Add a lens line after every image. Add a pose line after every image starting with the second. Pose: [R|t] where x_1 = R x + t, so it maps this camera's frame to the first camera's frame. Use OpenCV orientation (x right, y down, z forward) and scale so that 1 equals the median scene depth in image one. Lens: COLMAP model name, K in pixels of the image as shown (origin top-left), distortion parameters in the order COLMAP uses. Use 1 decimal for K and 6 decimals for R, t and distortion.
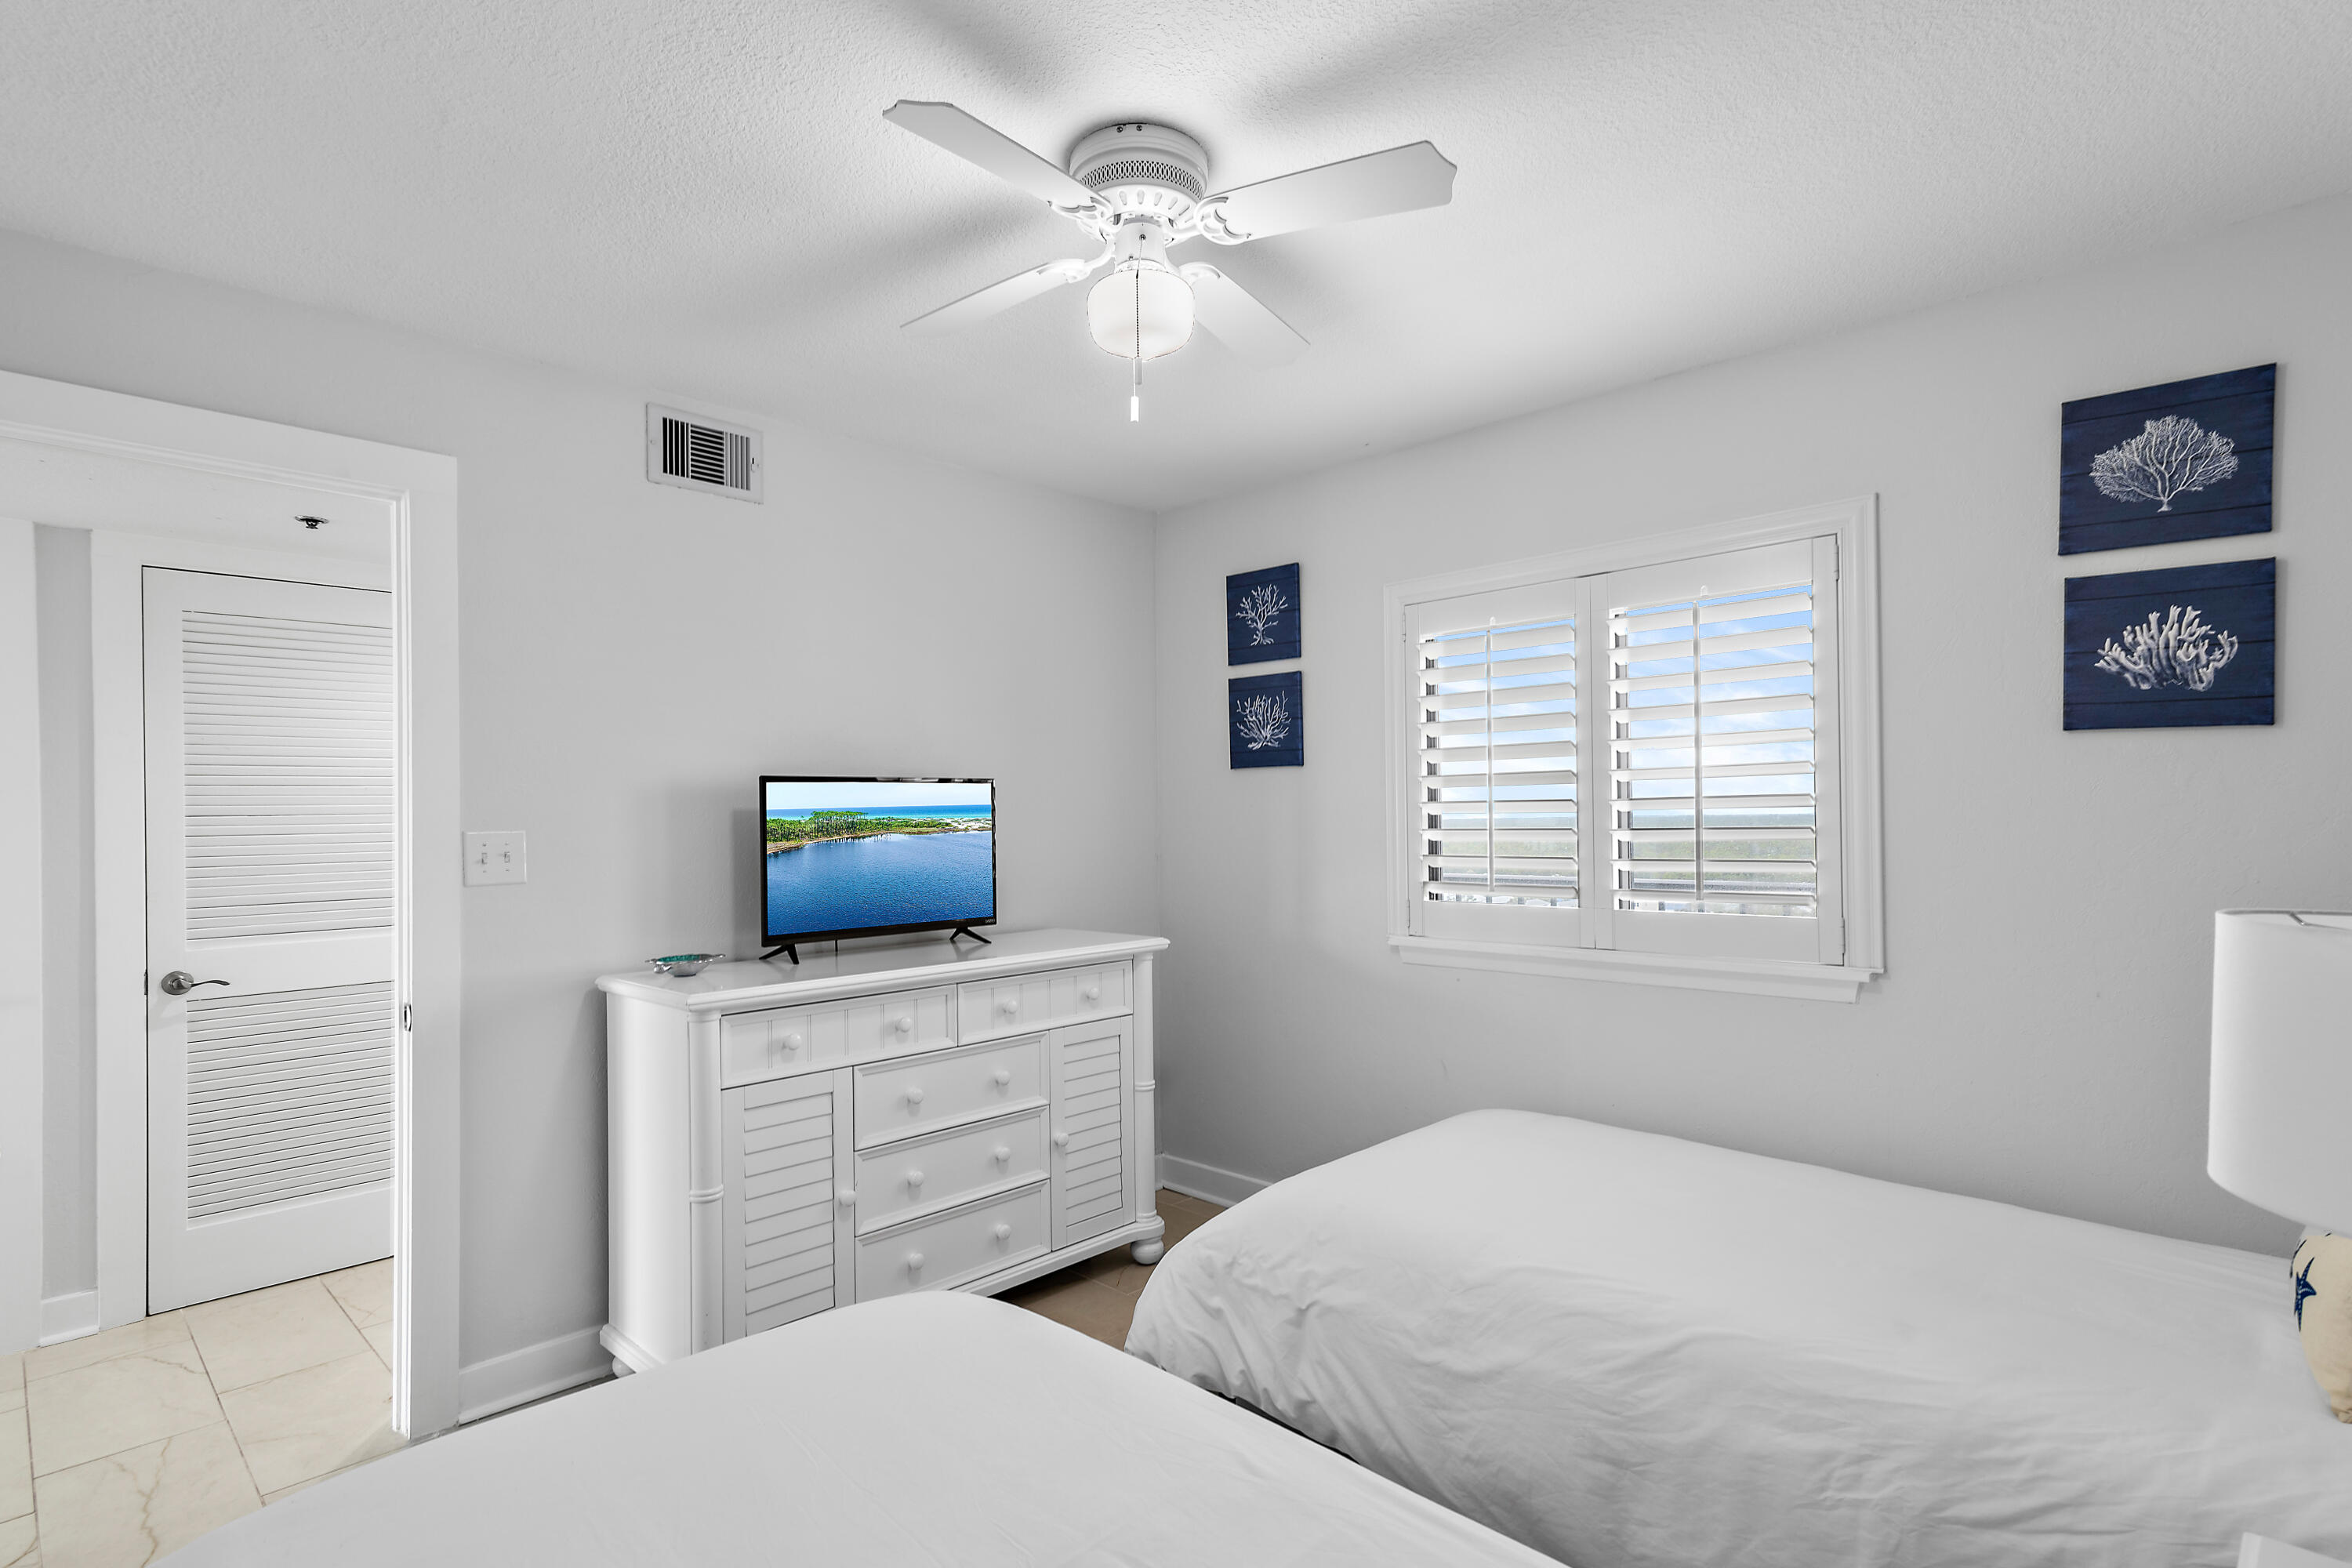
lens RADIAL K [[1131.7, 0, 1177.7], [0, 1131.7, 832.2], [0, 0, 1]] dist [-0.120612, 0.069888]
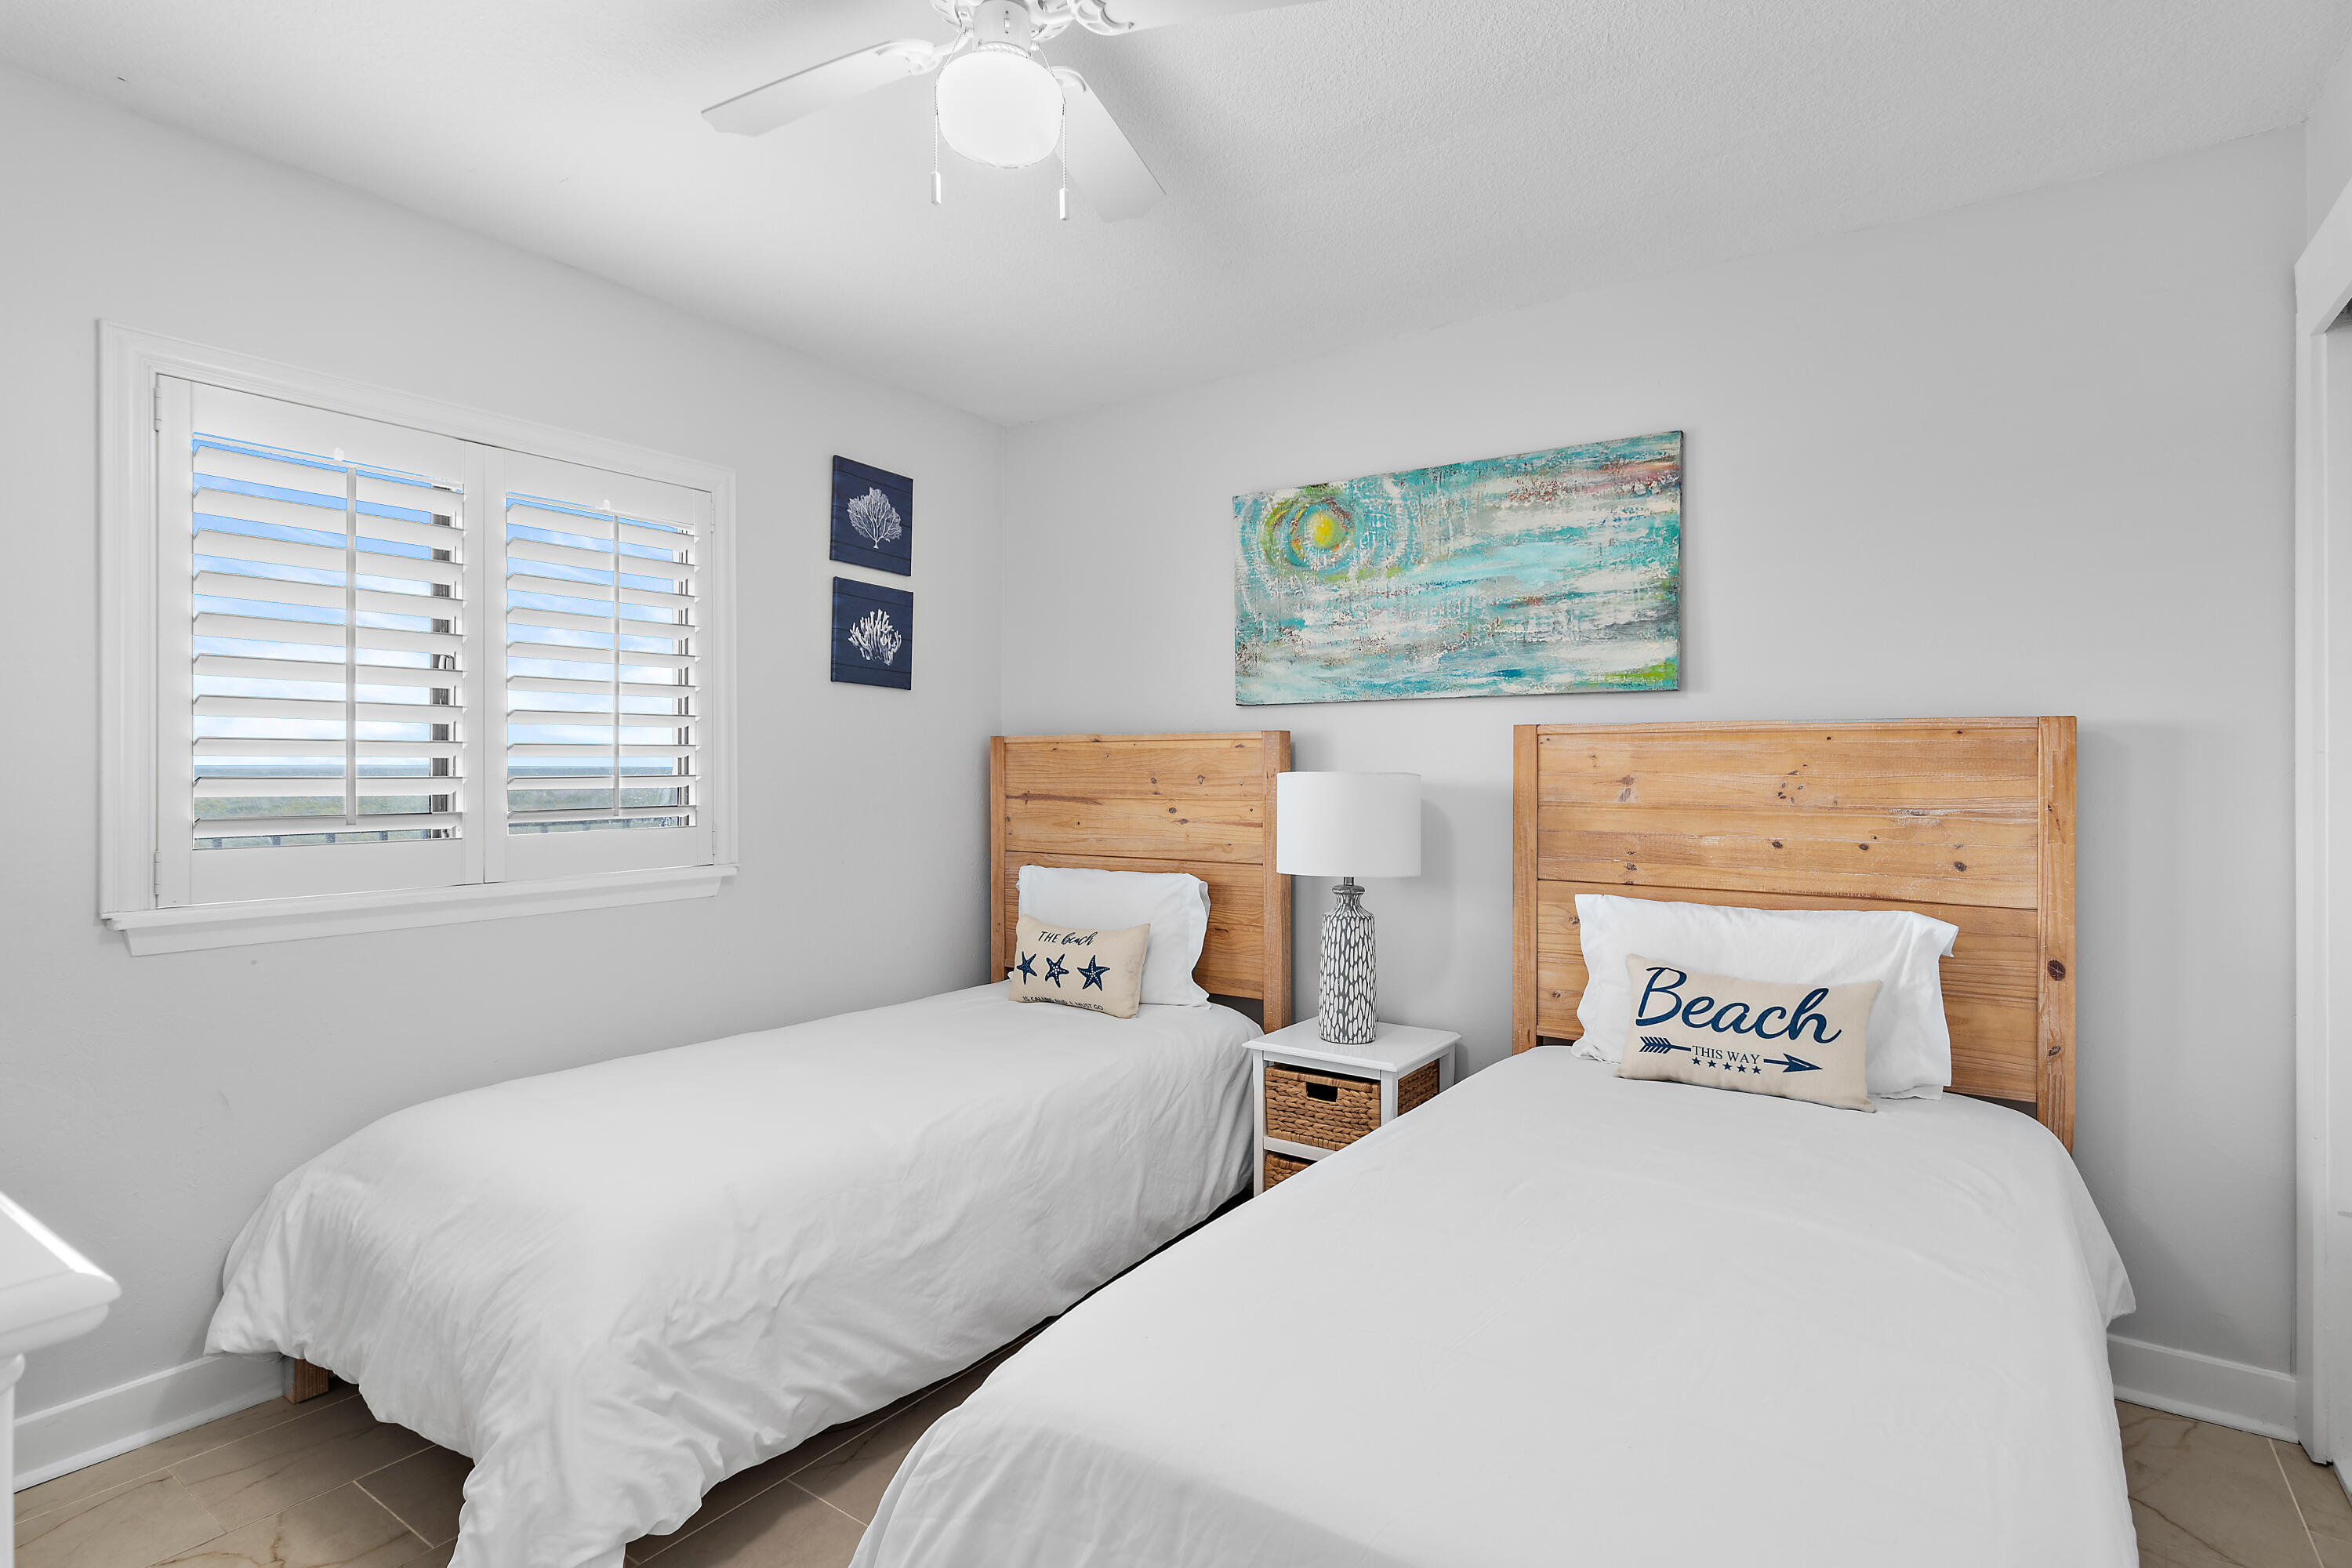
lens RADIAL K [[1159.9, 0, 1160.0], [0, 1159.9, 752.1], [0, 0, 1]] dist [0.016789, -0.000498]
pose [[-0.151485, -0.002735, 0.988456, -0.859747], [-0.002232, 0.999995, 0.002425, -0.004764], [-0.988457, -0.001839, -0.151490, 0.872630]]
